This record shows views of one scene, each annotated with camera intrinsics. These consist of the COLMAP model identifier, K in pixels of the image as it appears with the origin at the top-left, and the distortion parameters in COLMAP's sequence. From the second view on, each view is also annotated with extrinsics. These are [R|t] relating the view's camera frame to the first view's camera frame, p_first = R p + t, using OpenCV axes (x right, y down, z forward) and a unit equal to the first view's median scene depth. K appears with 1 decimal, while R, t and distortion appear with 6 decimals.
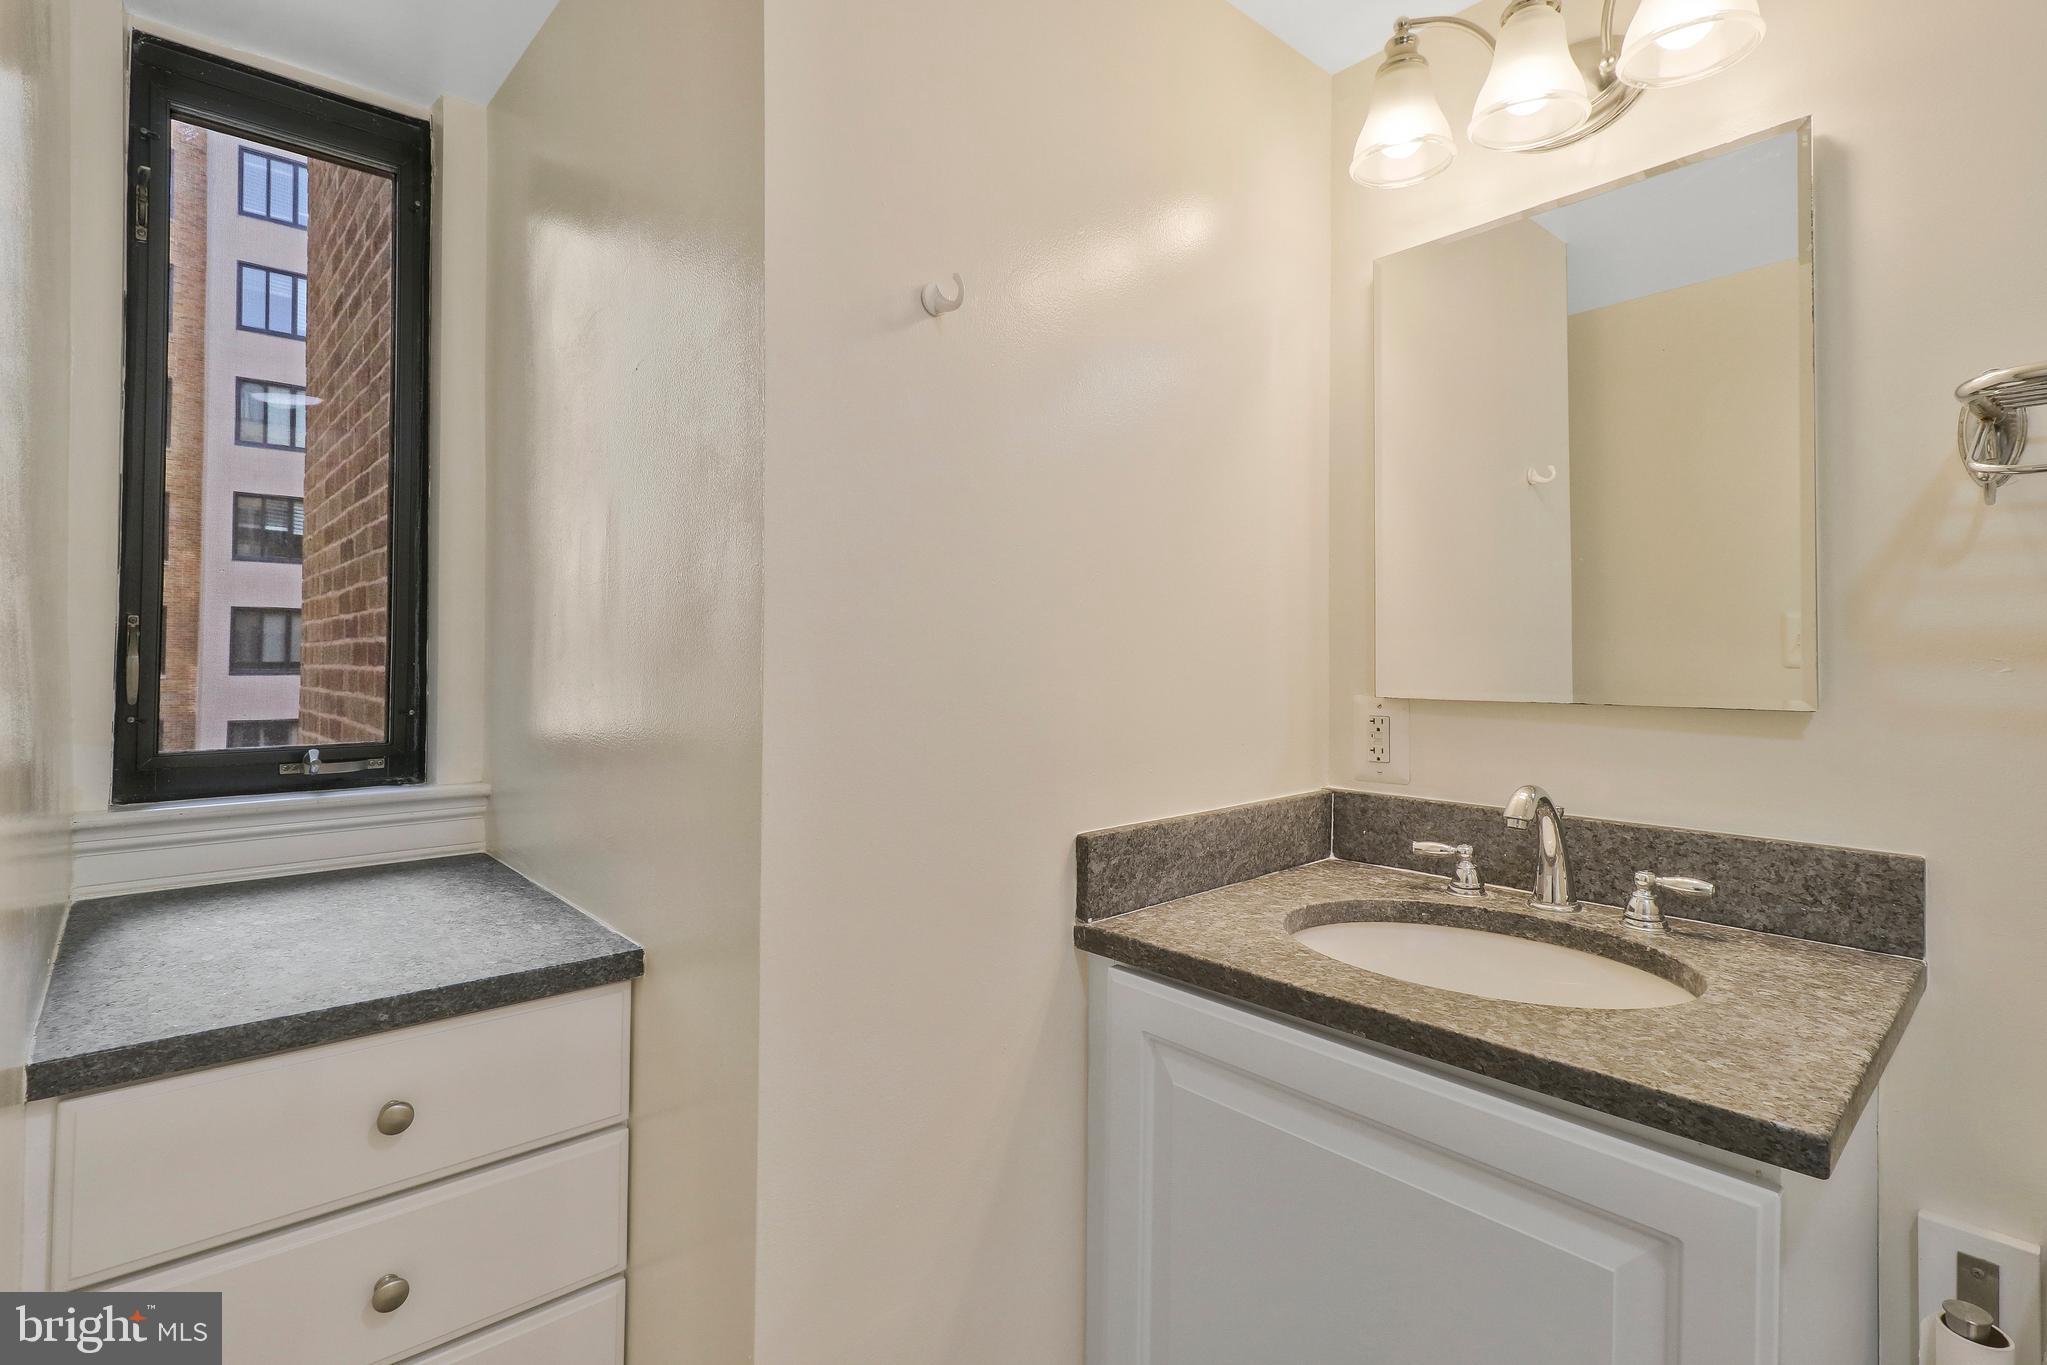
lens RADIAL K [[994.0, 0, 1020.6], [0, 994.0, 657.8], [0, 0, 1]] dist [0.027419, -0.025670]
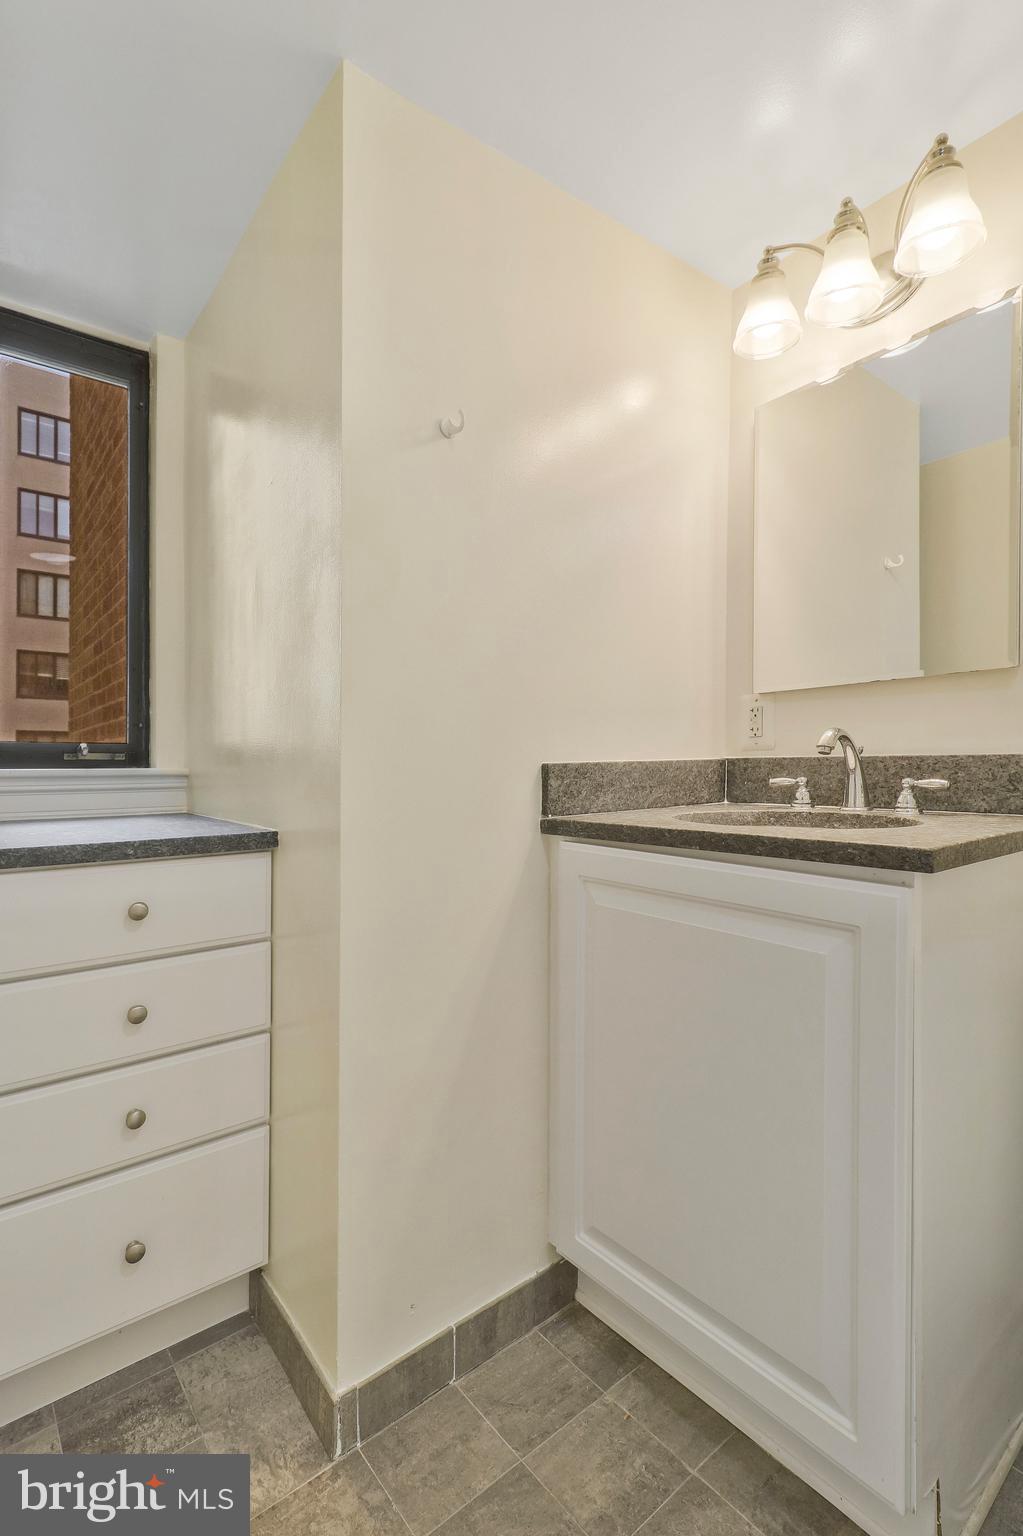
lens RADIAL K [[753.3, 0, 511.5], [0, 753.3, 768.0], [0, 0, 1]] dist [-0.002117, -0.000664]
pose [[0.996486, -0.012433, -0.082835, 0.092144], [0.012183, 0.999920, -0.003518, 0.161383], [0.082872, 0.002497, 0.996557, -0.172300]]
